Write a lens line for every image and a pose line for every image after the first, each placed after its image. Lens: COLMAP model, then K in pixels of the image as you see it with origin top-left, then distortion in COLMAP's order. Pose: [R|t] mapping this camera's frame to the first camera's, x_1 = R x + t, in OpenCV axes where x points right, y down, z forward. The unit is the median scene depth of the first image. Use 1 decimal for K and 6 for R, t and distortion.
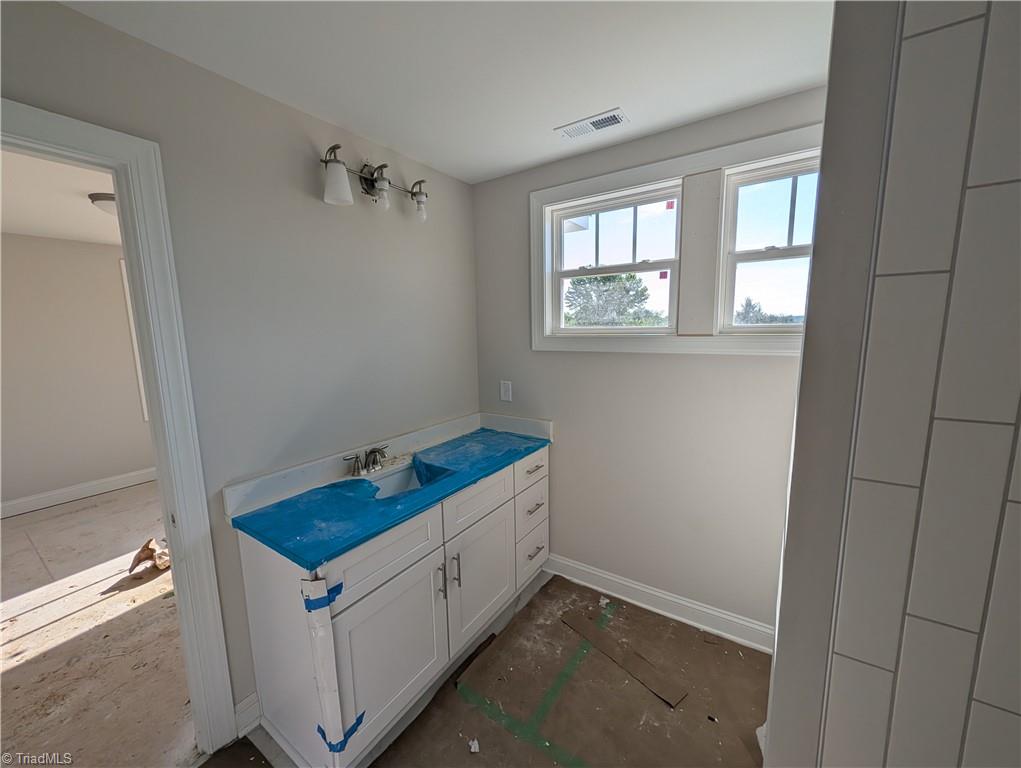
lens RADIAL K [[388.8, 0, 512.8], [0, 388.8, 383.9], [0, 0, 1]] dist [0.002419, 0.000313]
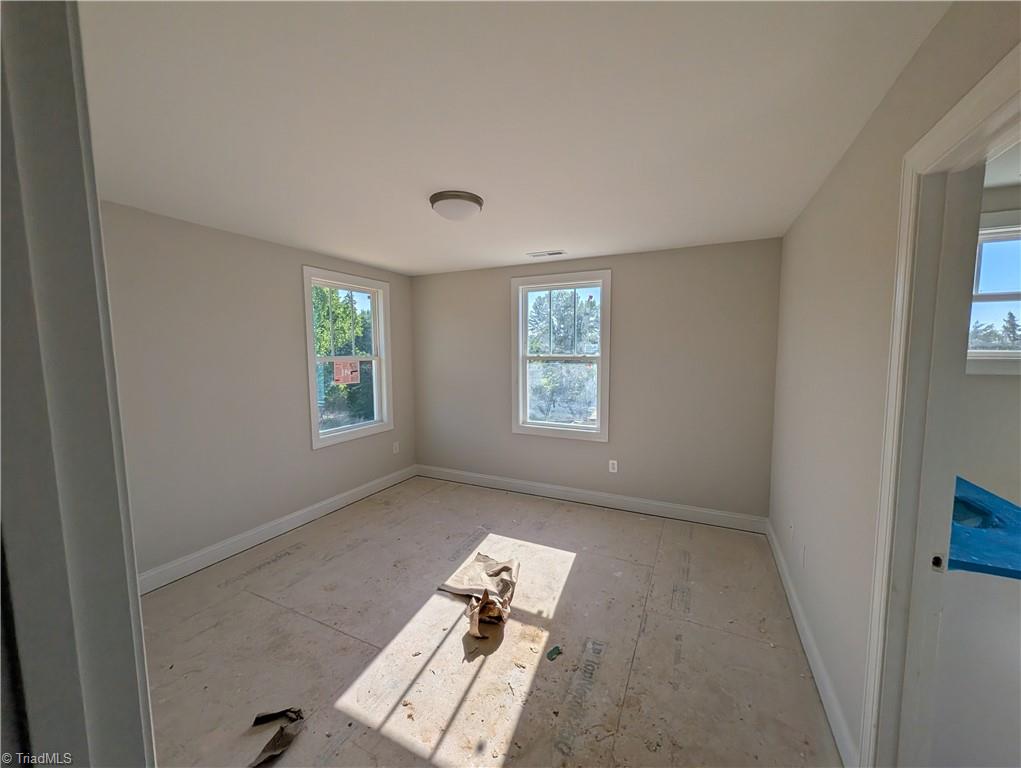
lens RADIAL K [[388.8, 0, 512.8], [0, 388.8, 383.9], [0, 0, 1]] dist [0.002419, 0.000313]
pose [[0.992266, 0.004814, 0.124036, -1.001624], [0.002249, 0.998386, -0.056741, -0.003007], [-0.124109, 0.056581, 0.990654, 0.124581]]
